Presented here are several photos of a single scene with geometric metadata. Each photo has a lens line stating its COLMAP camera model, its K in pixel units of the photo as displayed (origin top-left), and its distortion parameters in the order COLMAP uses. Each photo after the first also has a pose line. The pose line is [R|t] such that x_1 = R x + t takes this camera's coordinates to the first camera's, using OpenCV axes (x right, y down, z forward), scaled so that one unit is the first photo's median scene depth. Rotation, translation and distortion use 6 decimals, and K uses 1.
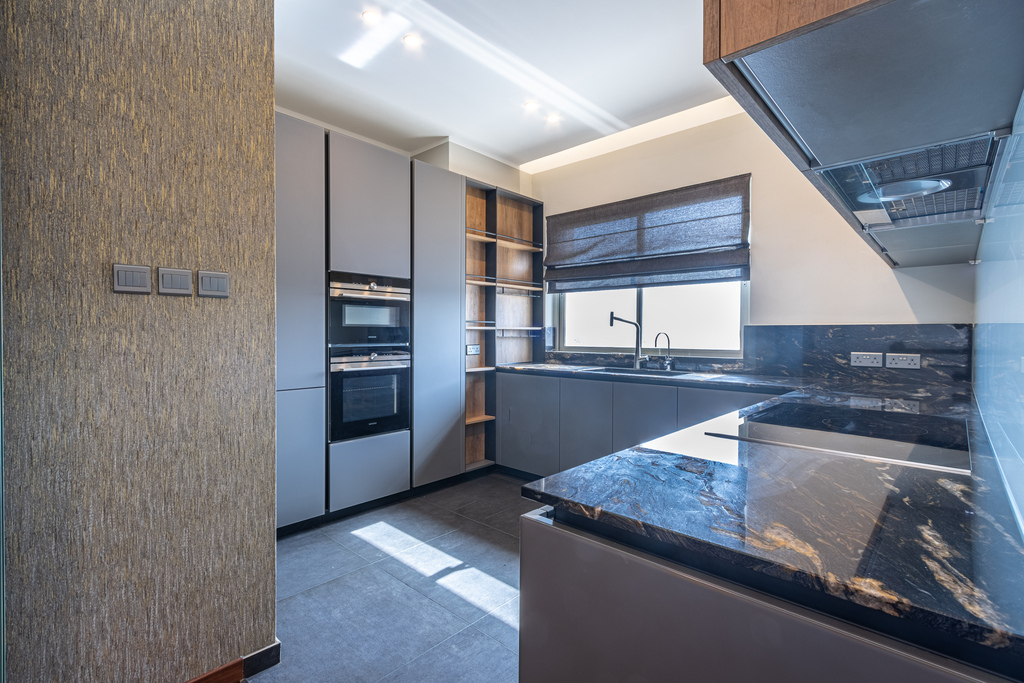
lens RADIAL K [[471.7, 0, 502.1], [0, 471.7, 346.6], [0, 0, 1]] dist [-0.001231, -0.001338]
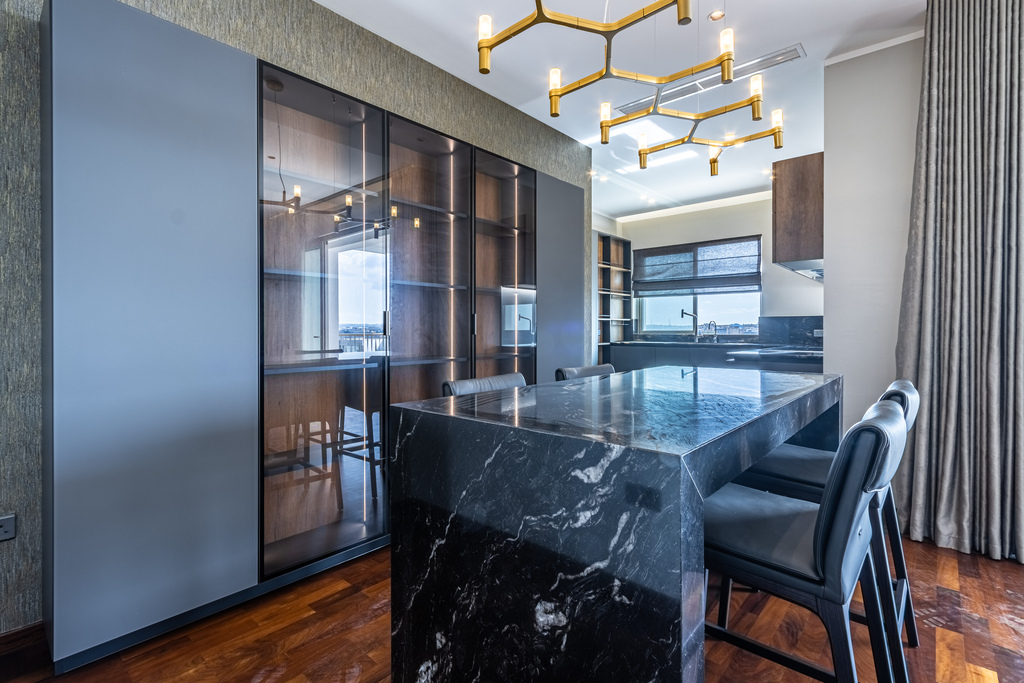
lens RADIAL K [[471.7, 0, 513.9], [0, 471.7, 338.1], [0, 0, 1]] dist [-0.001231, -0.001338]
pose [[0.999074, -0.005664, 0.042661, -0.401386], [0.005986, 0.999955, -0.007423, 0.035300], [-0.042617, 0.007672, 0.999062, -0.614663]]
